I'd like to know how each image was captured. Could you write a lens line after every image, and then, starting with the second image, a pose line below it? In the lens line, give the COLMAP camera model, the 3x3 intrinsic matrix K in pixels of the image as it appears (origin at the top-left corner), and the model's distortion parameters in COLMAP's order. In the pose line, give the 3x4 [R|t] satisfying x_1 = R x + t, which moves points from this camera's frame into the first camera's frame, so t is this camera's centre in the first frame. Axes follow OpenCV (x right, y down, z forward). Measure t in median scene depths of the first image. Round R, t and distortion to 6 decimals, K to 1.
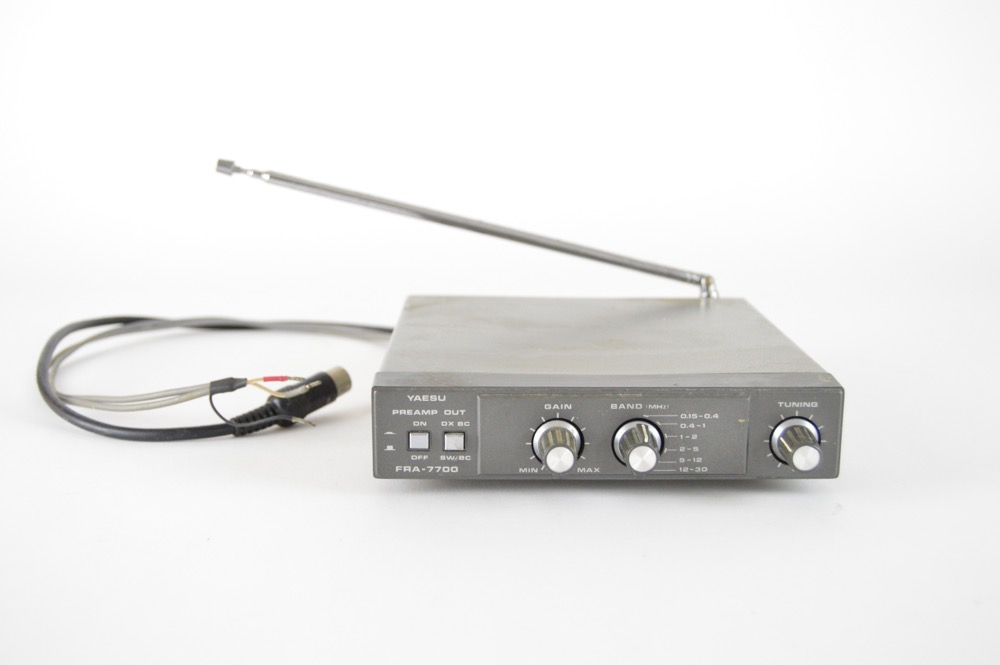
lens RADIAL K [[1250.1, 0, 506.8], [0, 1250.1, 326.2], [0, 0, 1]] dist [0.007330, 0.000000]
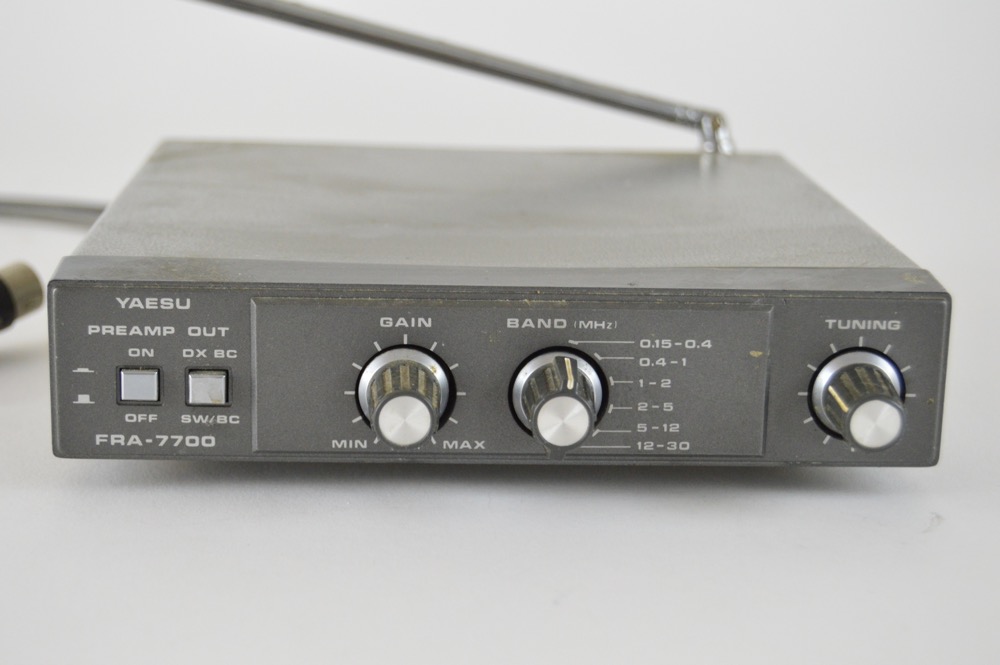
lens RADIAL K [[2007.5, 0, 496.2], [0, 2007.5, 337.5], [0, 0, 1]] dist [0.032557, 0.000000]
pose [[0.999617, 0.011517, 0.025165, 0.057088], [-0.012085, 0.999673, 0.022528, 0.050872], [-0.024898, -0.022824, 0.999429, 0.158321]]
